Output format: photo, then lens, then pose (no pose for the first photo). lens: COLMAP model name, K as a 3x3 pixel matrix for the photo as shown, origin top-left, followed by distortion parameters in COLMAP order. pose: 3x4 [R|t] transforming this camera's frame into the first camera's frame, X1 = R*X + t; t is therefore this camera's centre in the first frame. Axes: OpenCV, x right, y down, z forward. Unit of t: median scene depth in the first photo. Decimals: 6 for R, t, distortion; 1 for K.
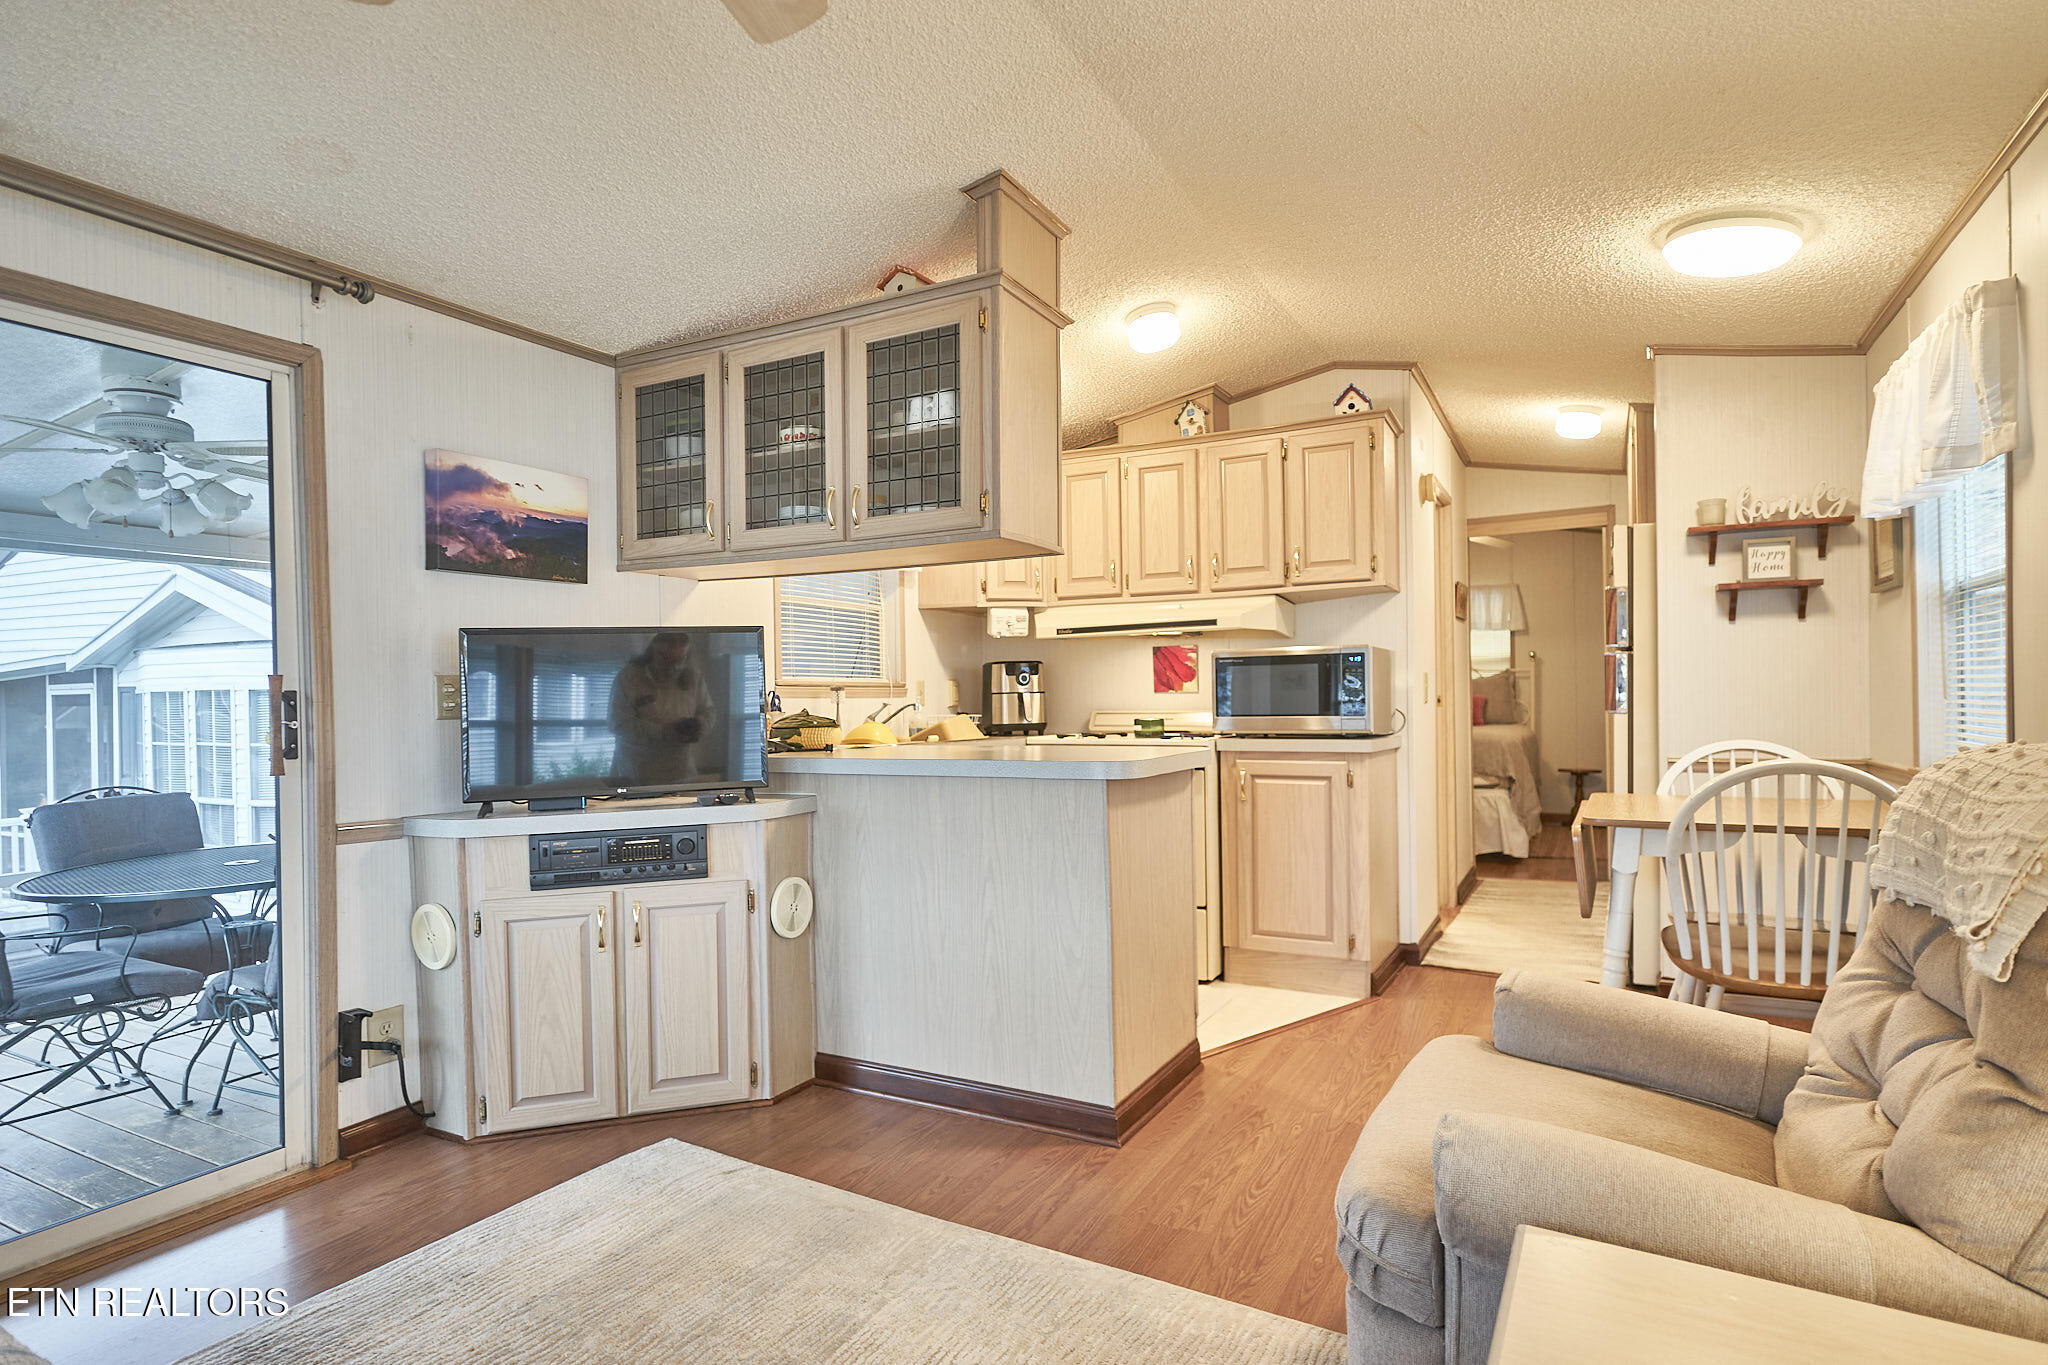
lens RADIAL K [[1069.7, 0, 1026.4], [0, 1069.7, 694.6], [0, 0, 1]] dist [0.003860, -0.003499]
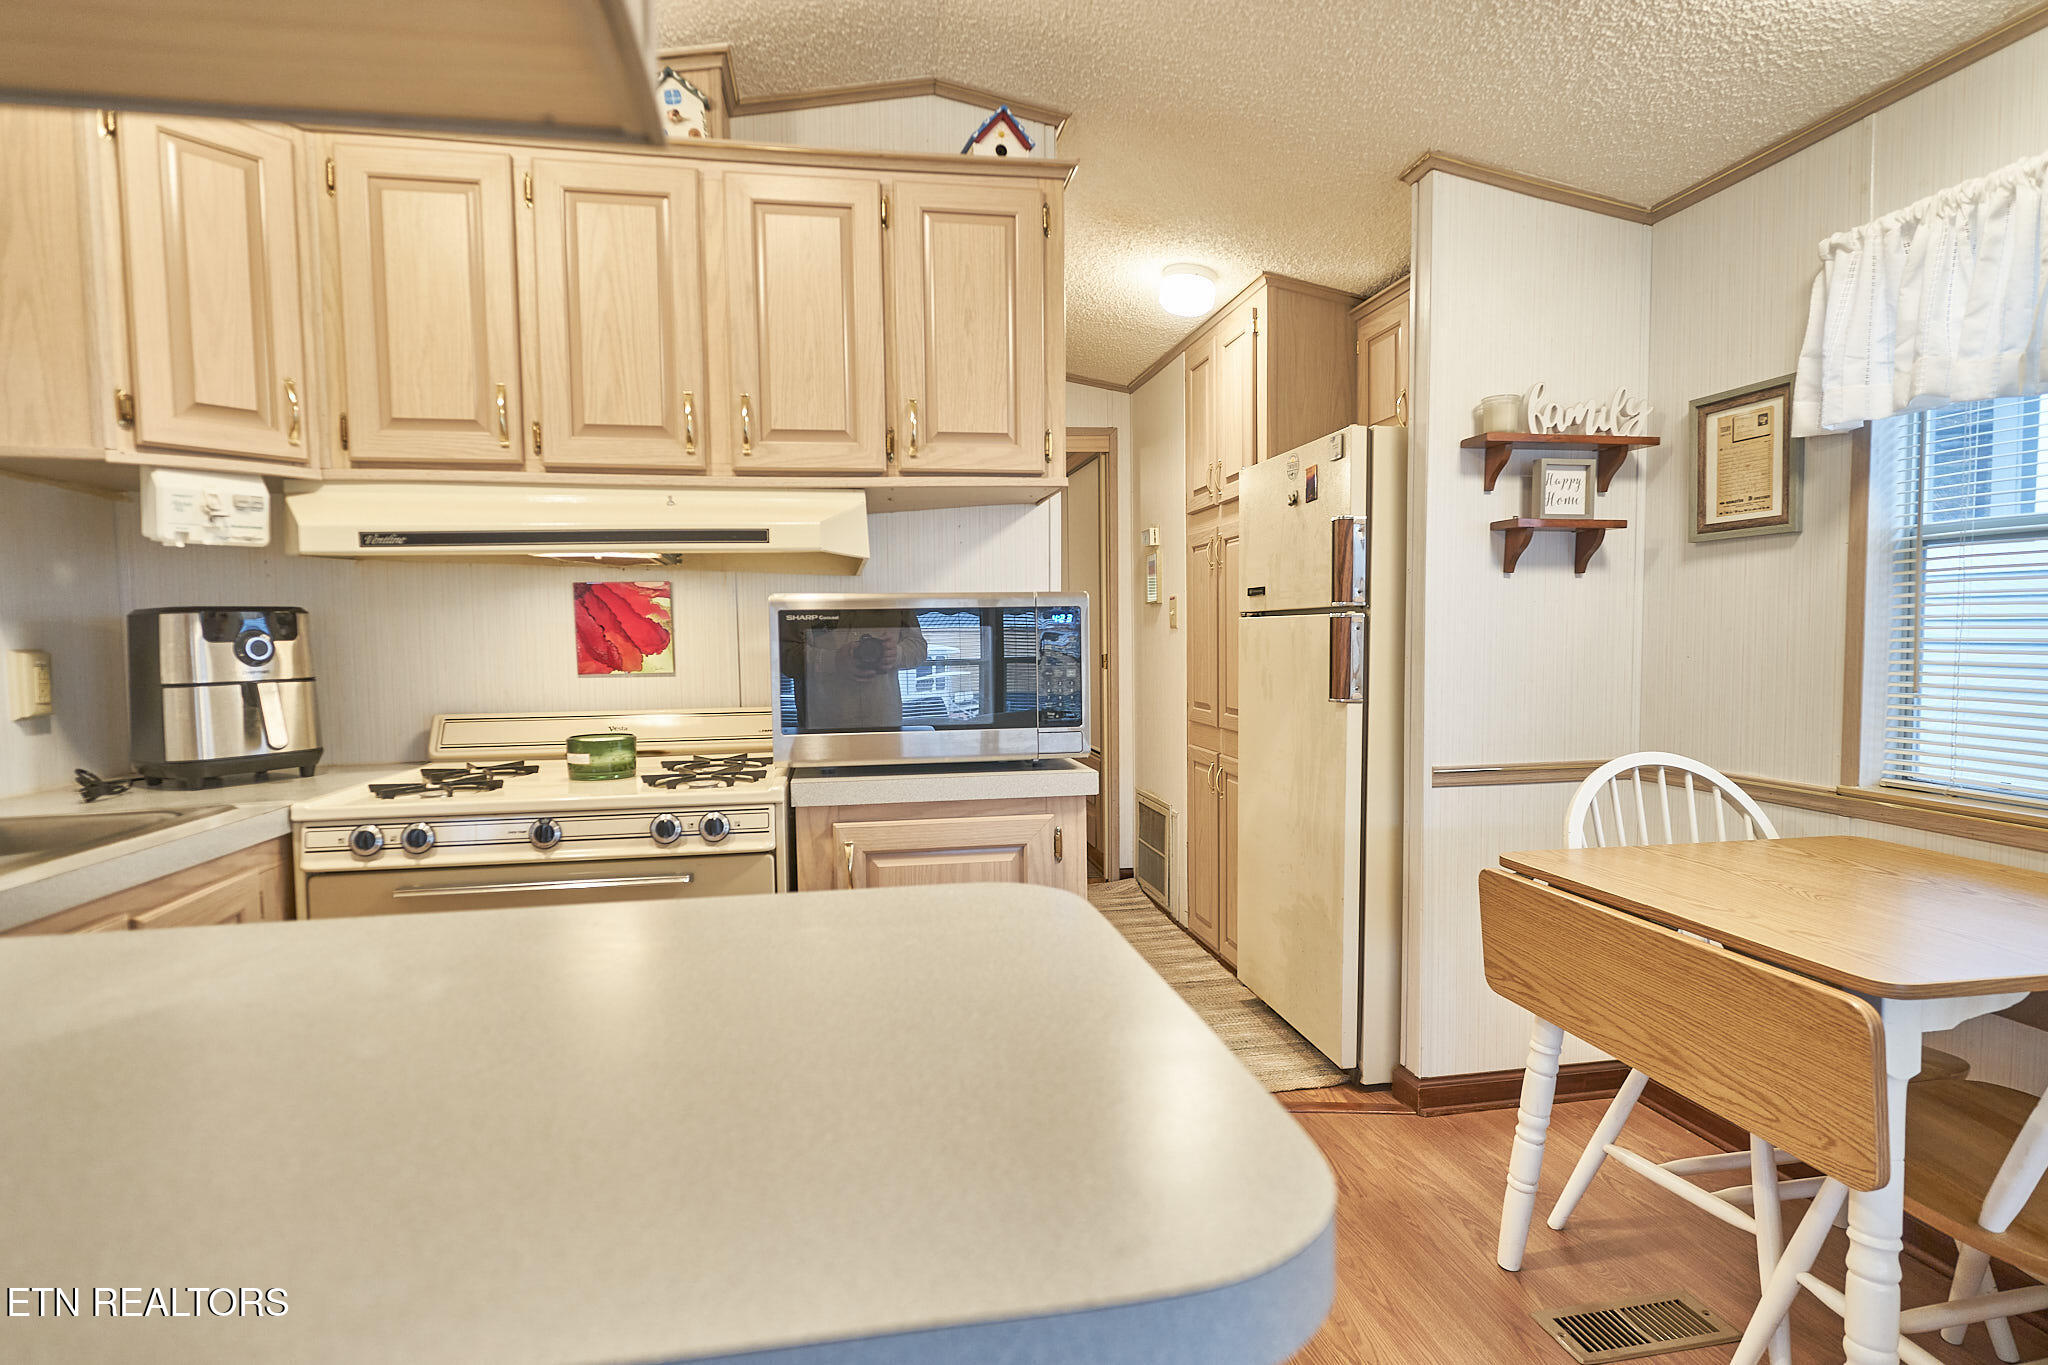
lens RADIAL K [[1069.7, 0, 1026.4], [0, 1069.7, 694.6], [0, 0, 1]] dist [0.003860, -0.003499]
pose [[0.780075, -0.032516, 0.624841, -0.035877], [0.000231, 0.998664, 0.051682, -0.021886], [-0.625686, -0.040171, 0.779040, 0.568252]]
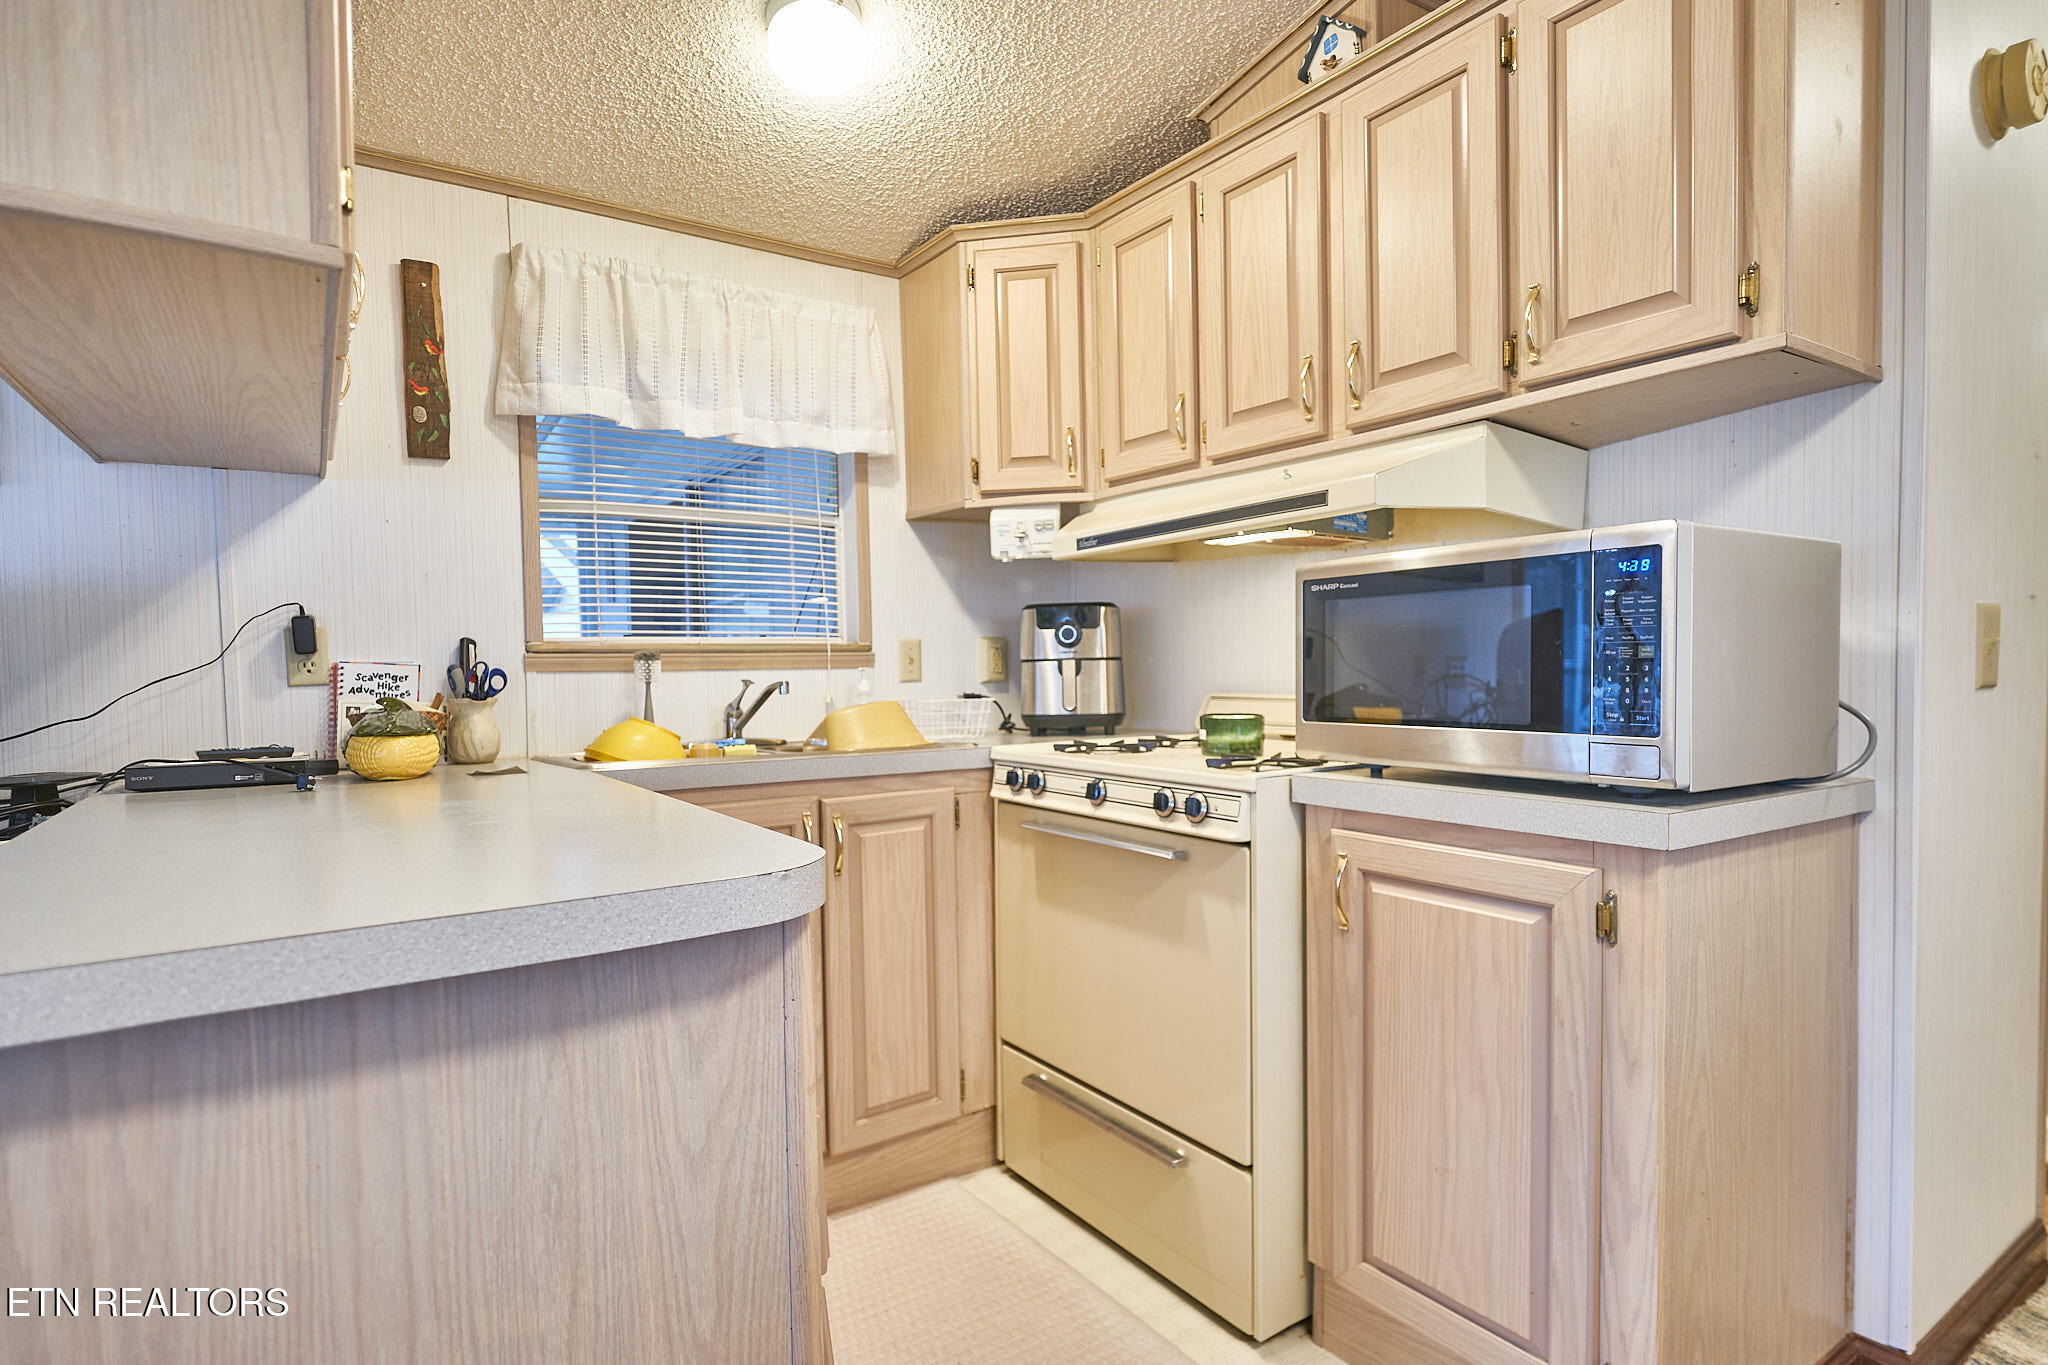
lens RADIAL K [[1069.7, 0, 1026.4], [0, 1069.7, 694.6], [0, 0, 1]] dist [0.003860, -0.003499]
pose [[0.887260, 0.014039, -0.461057, 0.278917], [0.005358, 0.999156, 0.040735, -0.007365], [0.461239, -0.038613, 0.886435, 0.582201]]
